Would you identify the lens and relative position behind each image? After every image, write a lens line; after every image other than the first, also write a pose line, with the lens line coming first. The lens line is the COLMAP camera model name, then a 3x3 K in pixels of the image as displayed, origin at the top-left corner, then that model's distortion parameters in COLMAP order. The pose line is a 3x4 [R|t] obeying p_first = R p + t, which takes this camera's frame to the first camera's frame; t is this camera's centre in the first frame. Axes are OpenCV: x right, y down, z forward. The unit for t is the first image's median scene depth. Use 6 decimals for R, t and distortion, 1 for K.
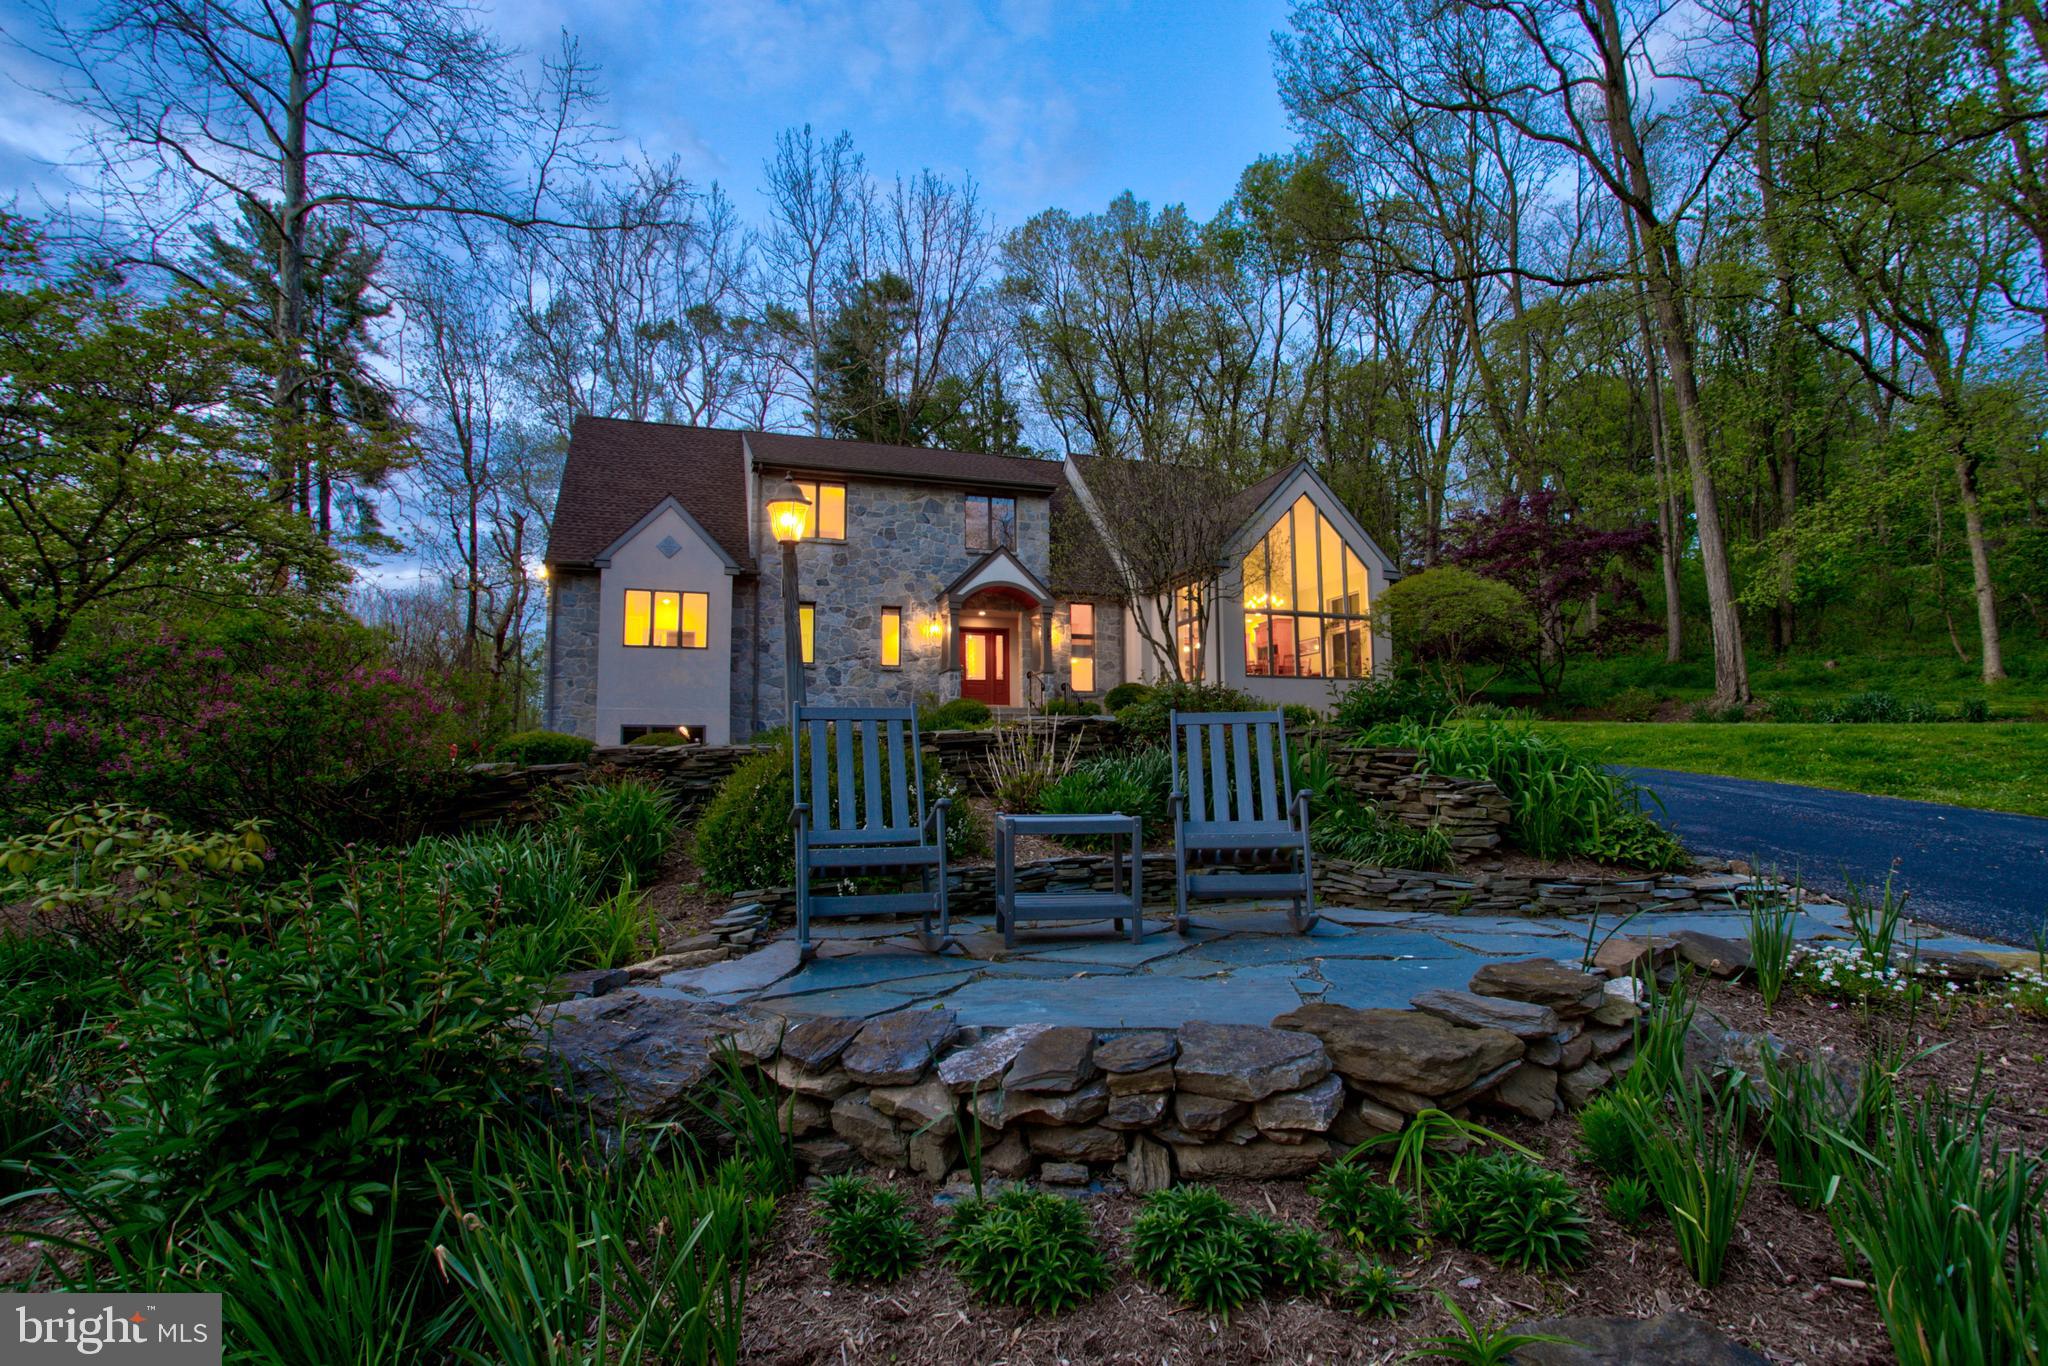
lens RADIAL K [[1035.0, 0, 1024.0], [0, 1035.0, 683.0], [0, 0, 1]] dist [-0.017665, 0.001001]
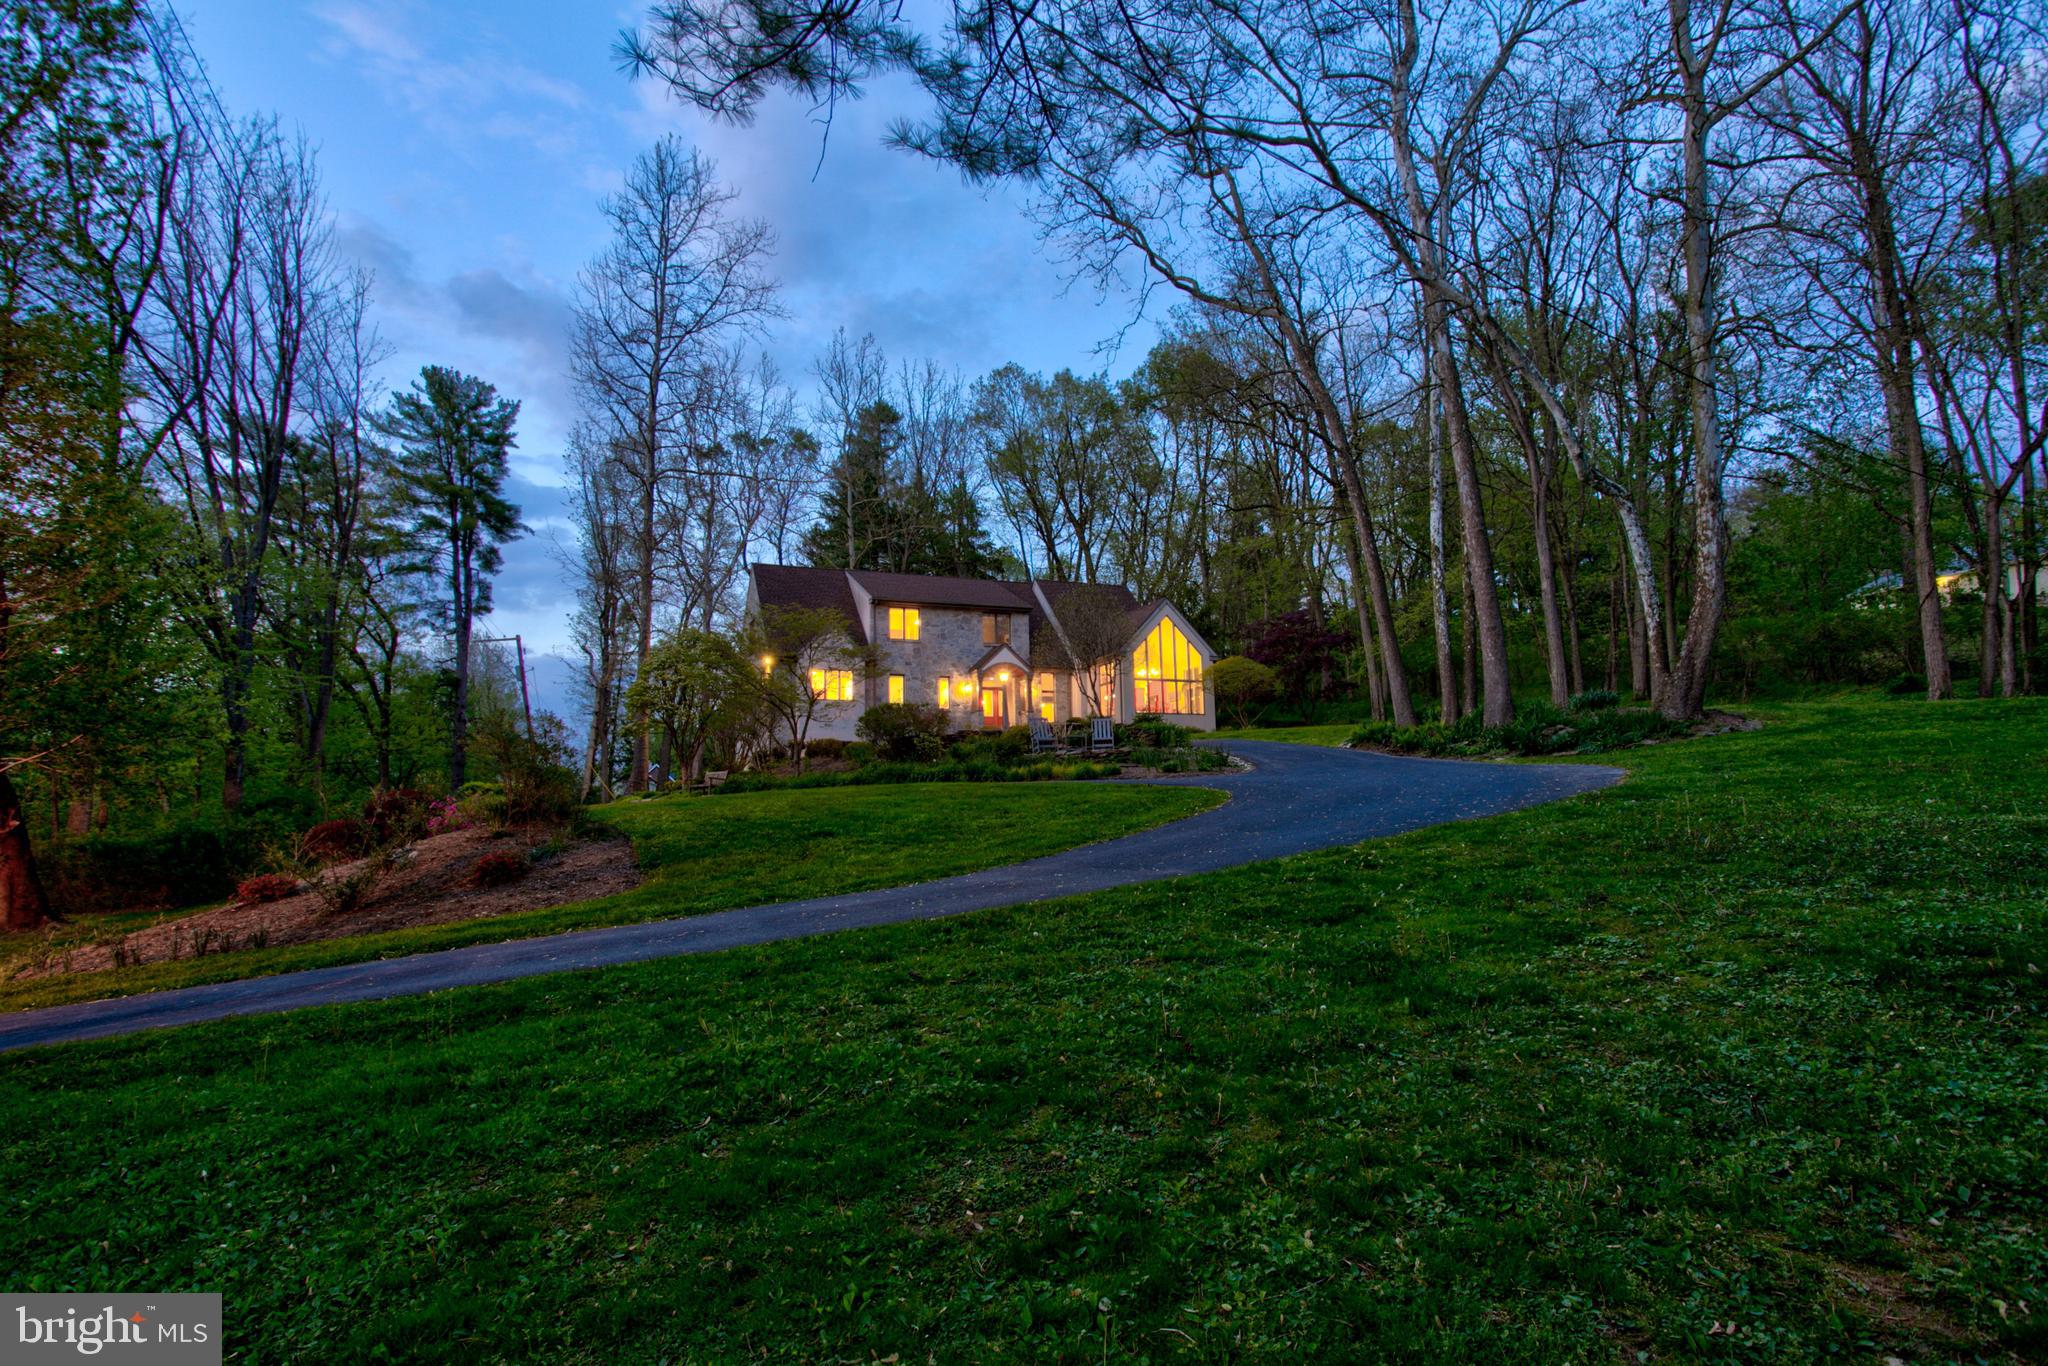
lens RADIAL K [[1279.2, 0, 1024.0], [0, 1279.2, 683.0], [0, 0, 1]] dist [0.001783, -0.000129]
pose [[0.997272, -0.004906, 0.073645, -0.145314], [0.007504, 0.999358, -0.035035, 0.016811], [-0.073426, 0.035492, 0.996669, -1.179789]]
